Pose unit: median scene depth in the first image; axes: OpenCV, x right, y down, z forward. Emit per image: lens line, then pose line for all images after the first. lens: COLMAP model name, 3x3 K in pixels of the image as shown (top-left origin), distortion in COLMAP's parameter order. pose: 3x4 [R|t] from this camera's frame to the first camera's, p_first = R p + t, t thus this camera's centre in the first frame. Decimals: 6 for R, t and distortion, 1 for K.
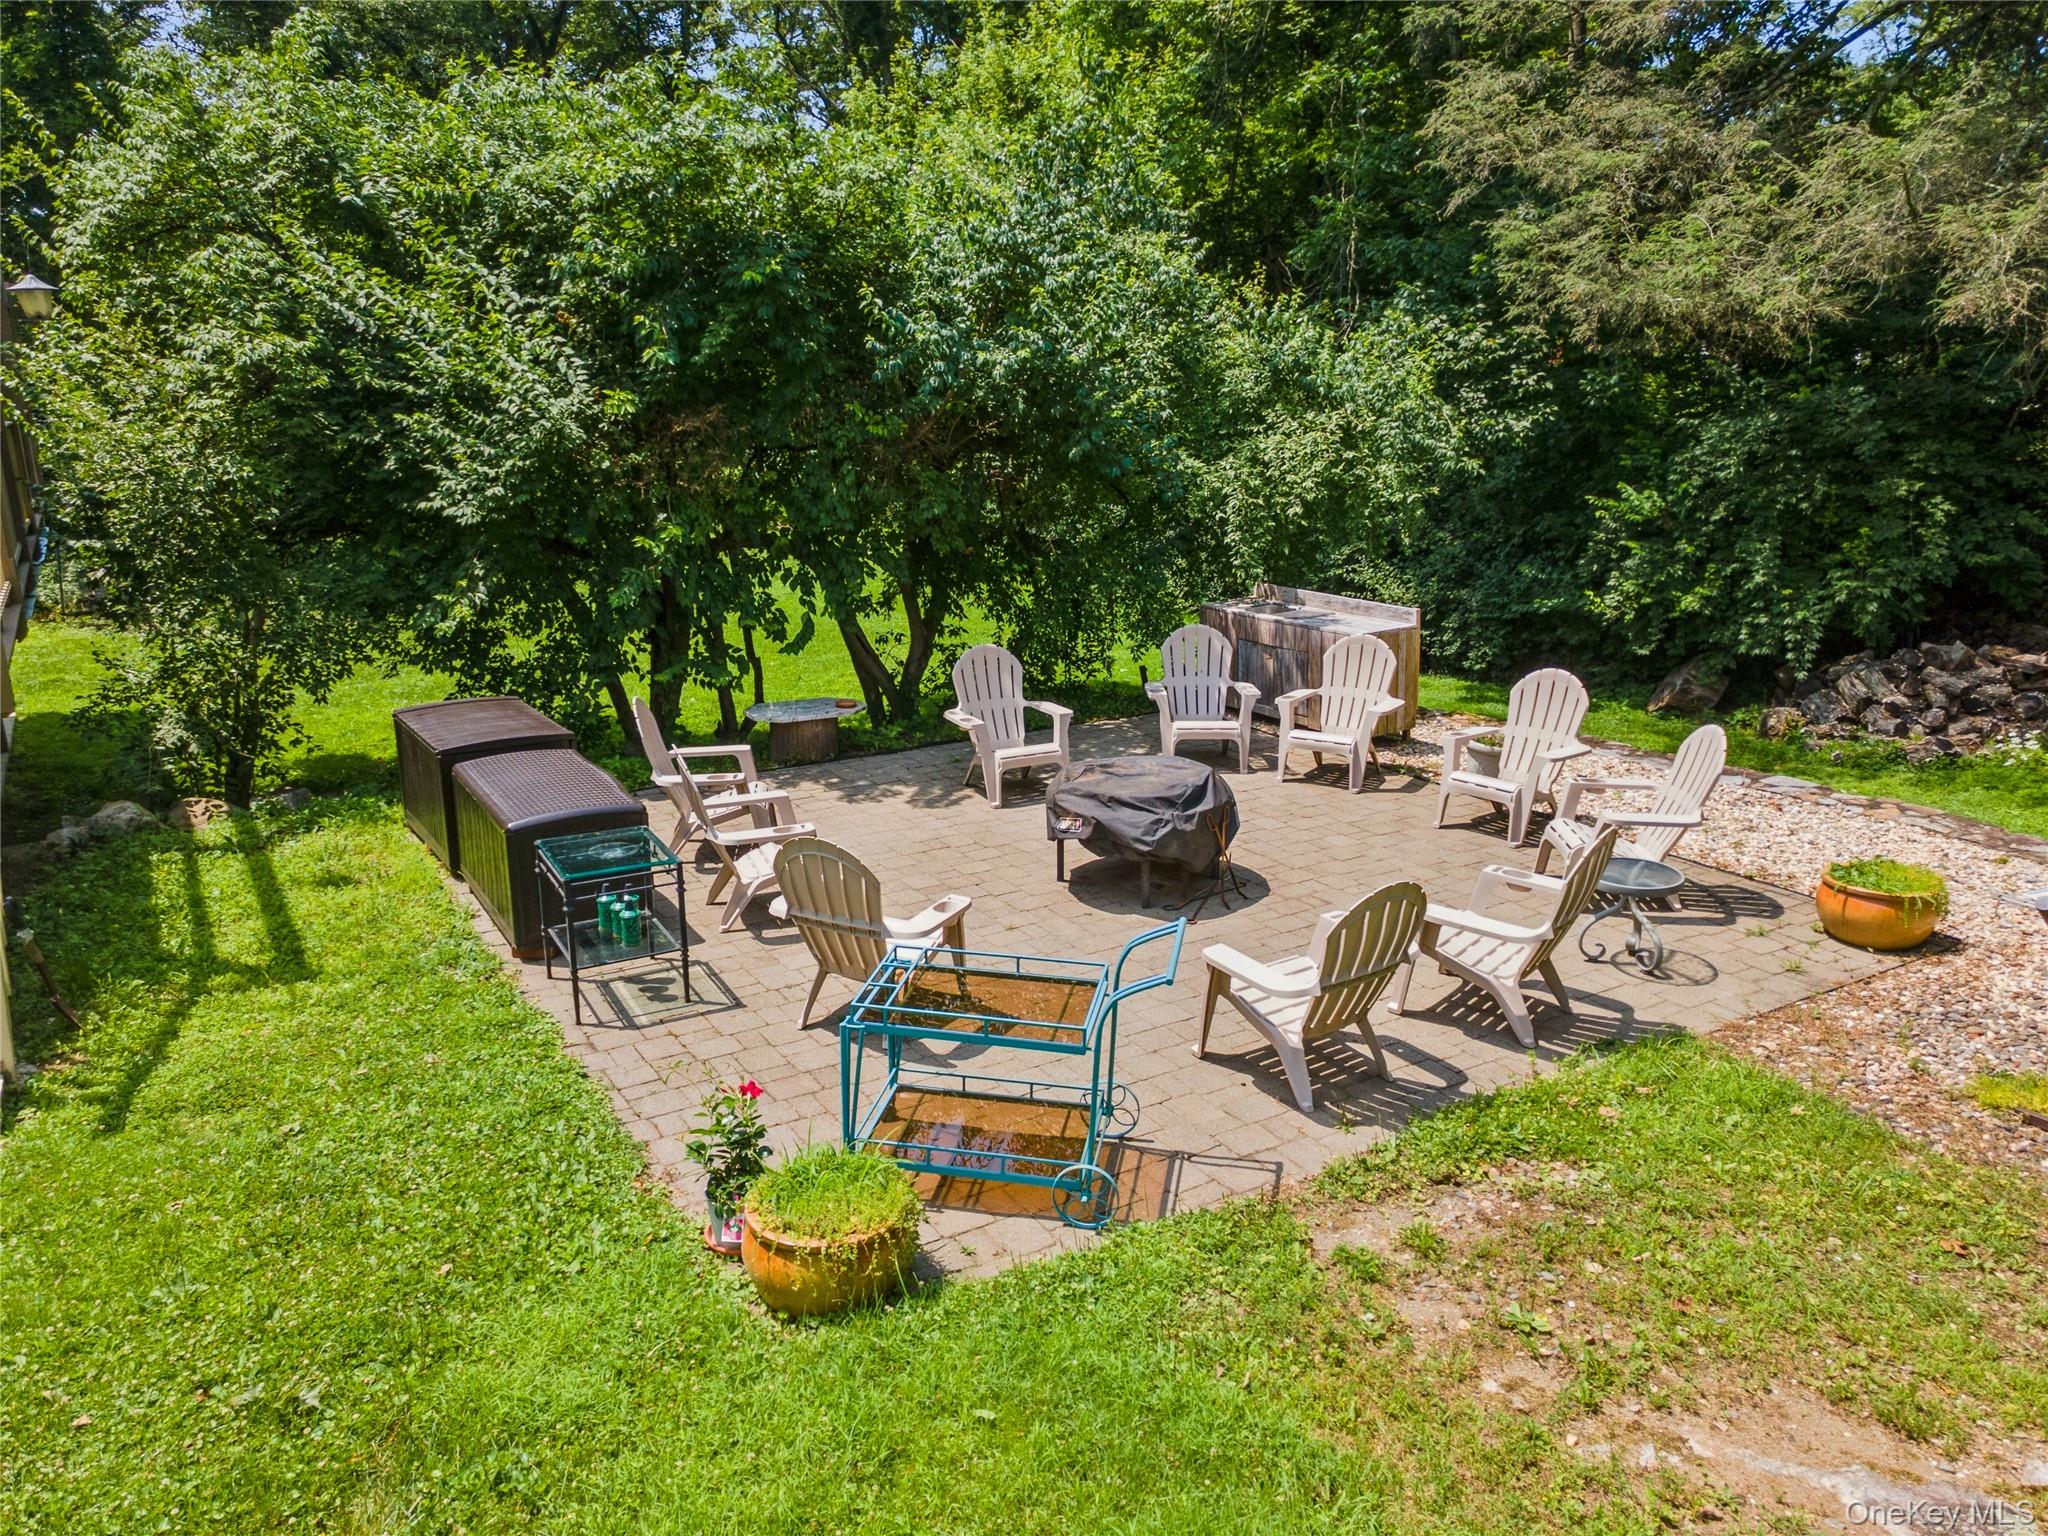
lens RADIAL K [[1448.3, 0, 1034.8], [0, 1448.3, 769.5], [0, 0, 1]] dist [0.037828, 0.008236]
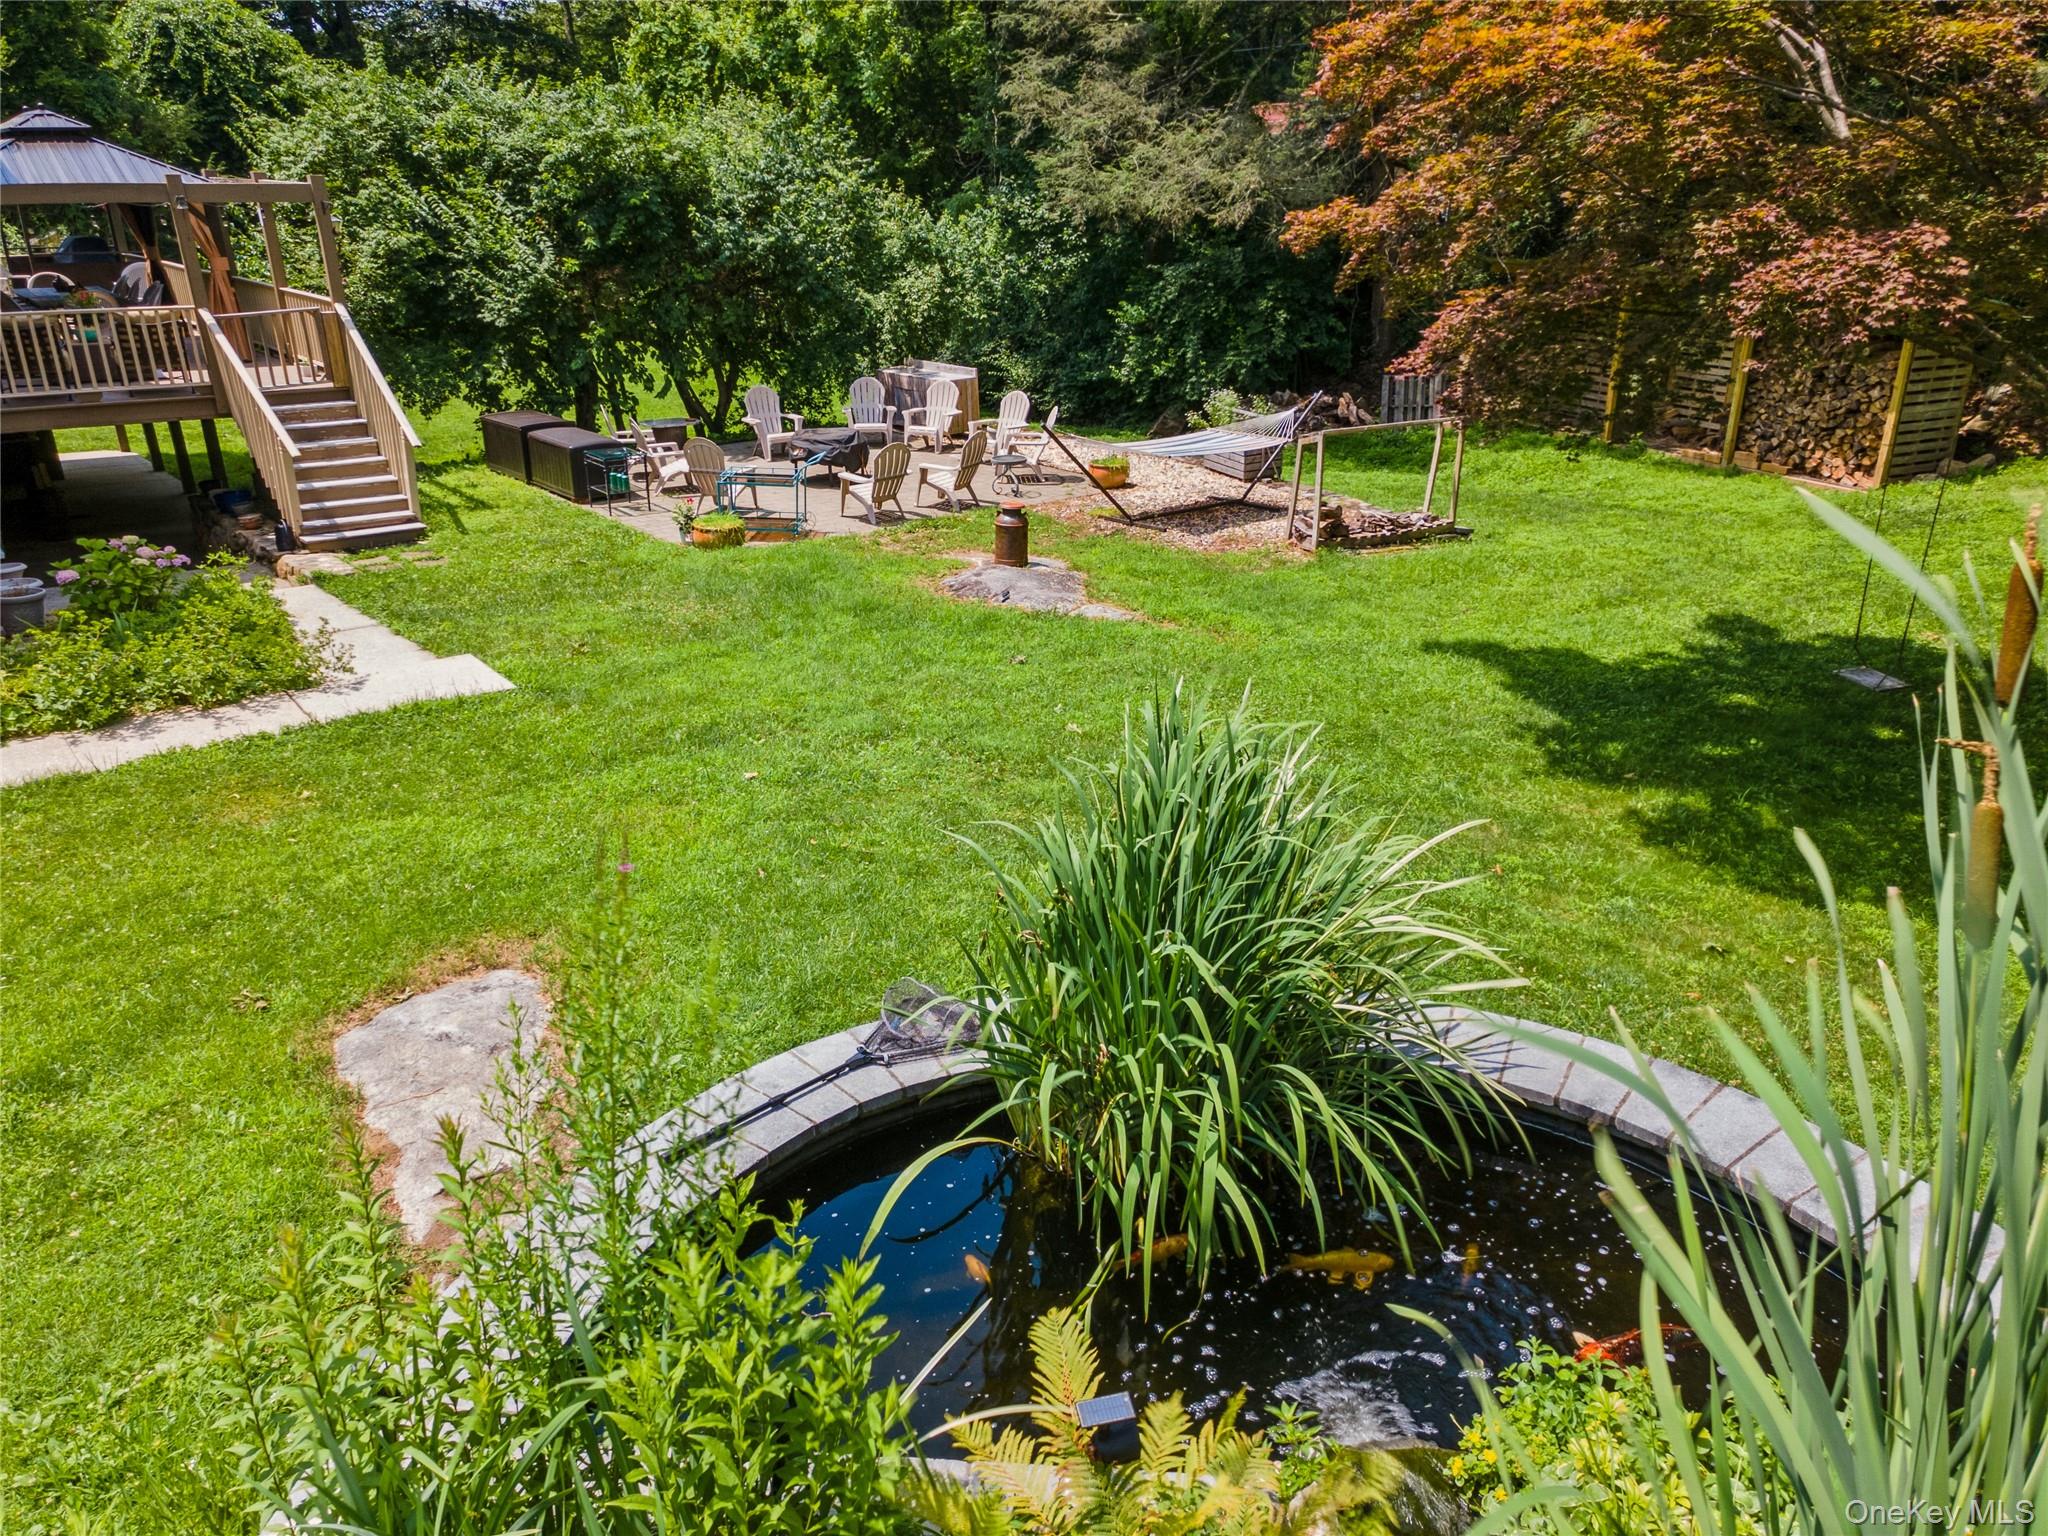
lens RADIAL K [[1448.3, 0, 1014.4], [0, 1448.3, 760.5], [0, 0, 1]] dist [0.037828, 0.008236]
pose [[0.991586, -0.043938, 0.121764, 0.047508], [0.029503, 0.992586, 0.117909, 0.200912], [-0.126042, -0.113325, 0.985531, -1.095141]]
